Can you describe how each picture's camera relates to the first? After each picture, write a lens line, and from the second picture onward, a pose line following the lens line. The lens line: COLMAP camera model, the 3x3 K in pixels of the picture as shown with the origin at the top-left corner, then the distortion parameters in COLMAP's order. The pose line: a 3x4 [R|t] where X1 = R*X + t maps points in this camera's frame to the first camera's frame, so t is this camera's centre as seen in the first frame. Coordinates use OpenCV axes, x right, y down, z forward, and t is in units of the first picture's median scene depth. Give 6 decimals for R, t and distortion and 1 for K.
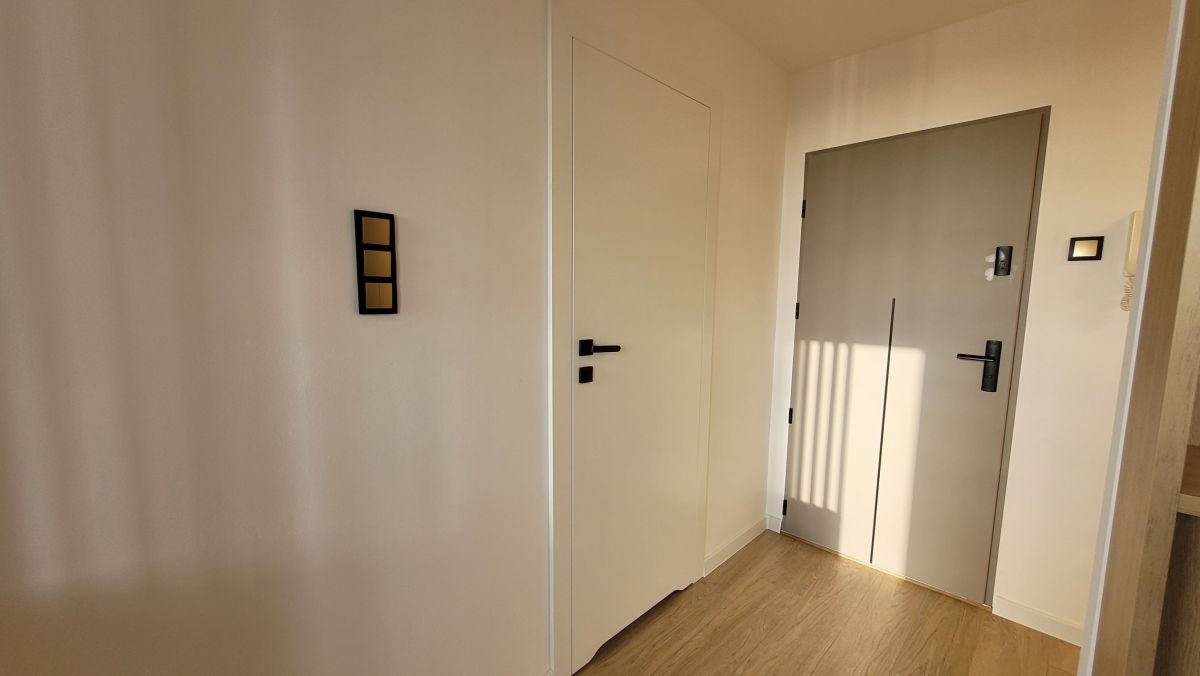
lens RADIAL K [[479.4, 0, 596.3], [0, 479.4, 345.4], [0, 0, 1]] dist [0.002358, 0.000506]
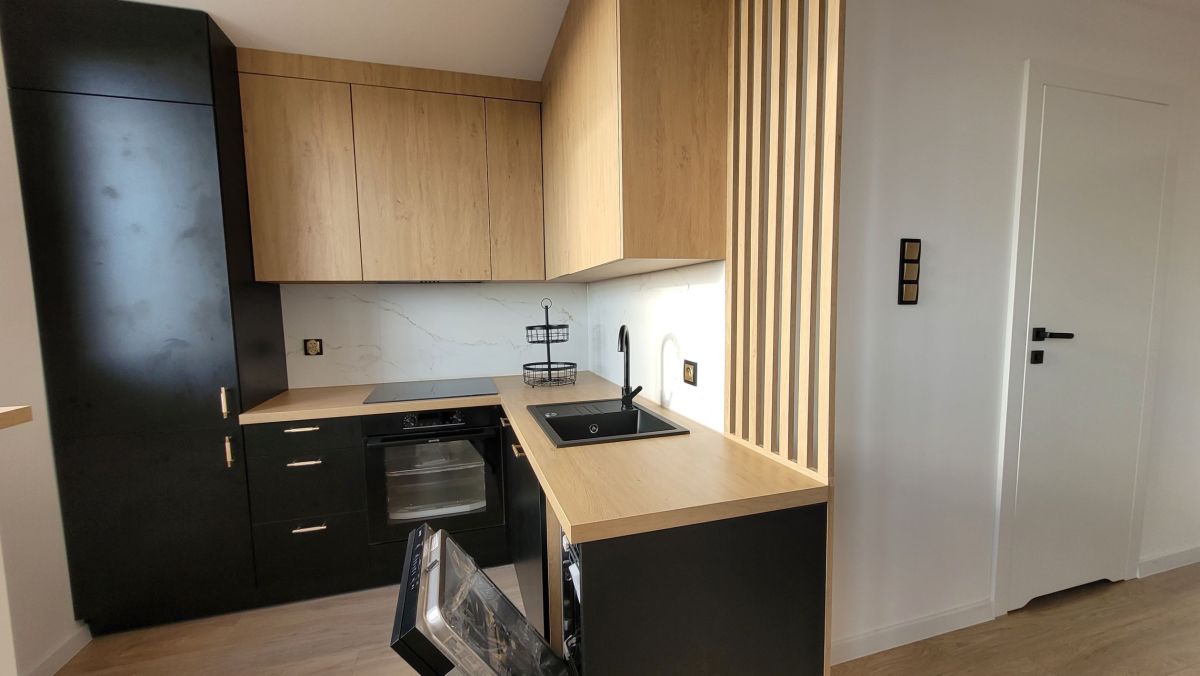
lens RADIAL K [[479.4, 0, 596.3], [0, 479.4, 345.4], [0, 0, 1]] dist [0.002358, 0.000506]
pose [[0.872862, 0.029212, -0.487093, -0.397849], [-0.034452, 0.999405, -0.001802, 0.072010], [0.486750, 0.018354, 0.873348, -0.577639]]
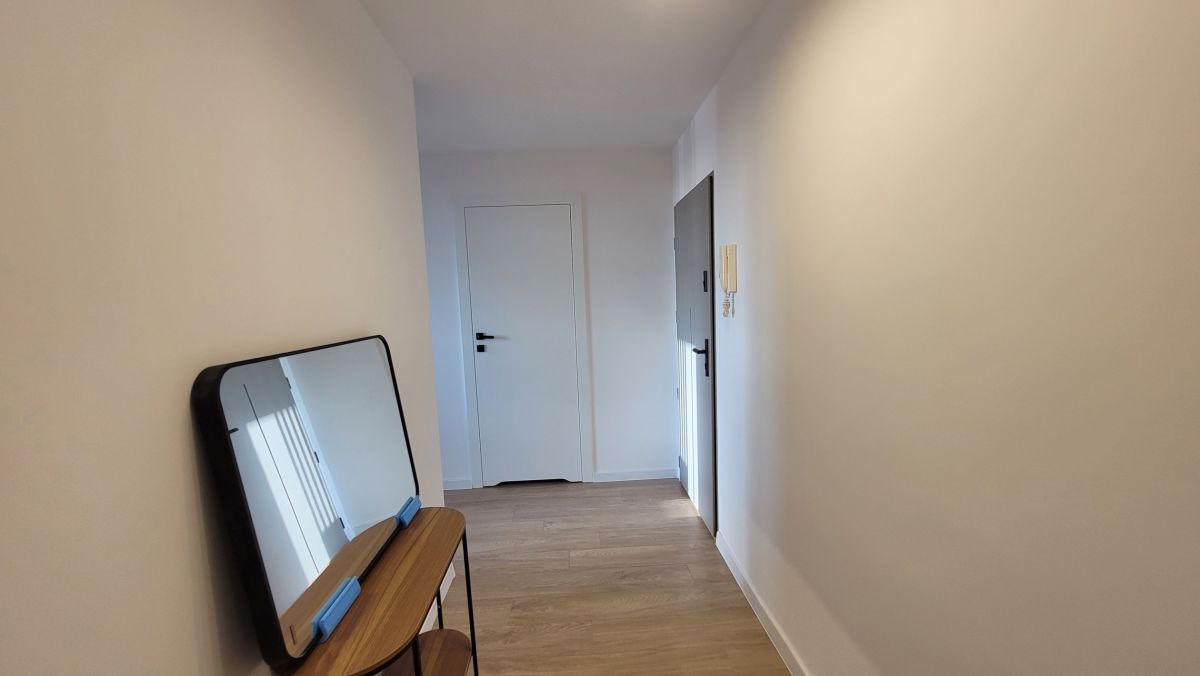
lens RADIAL K [[479.4, 0, 596.3], [0, 479.4, 345.4], [0, 0, 1]] dist [0.002358, 0.000506]
pose [[0.738046, 0.033829, -0.673902, 1.885847], [-0.036320, 0.999286, 0.010386, 0.004013], [0.673772, 0.016811, 0.738748, -0.288872]]
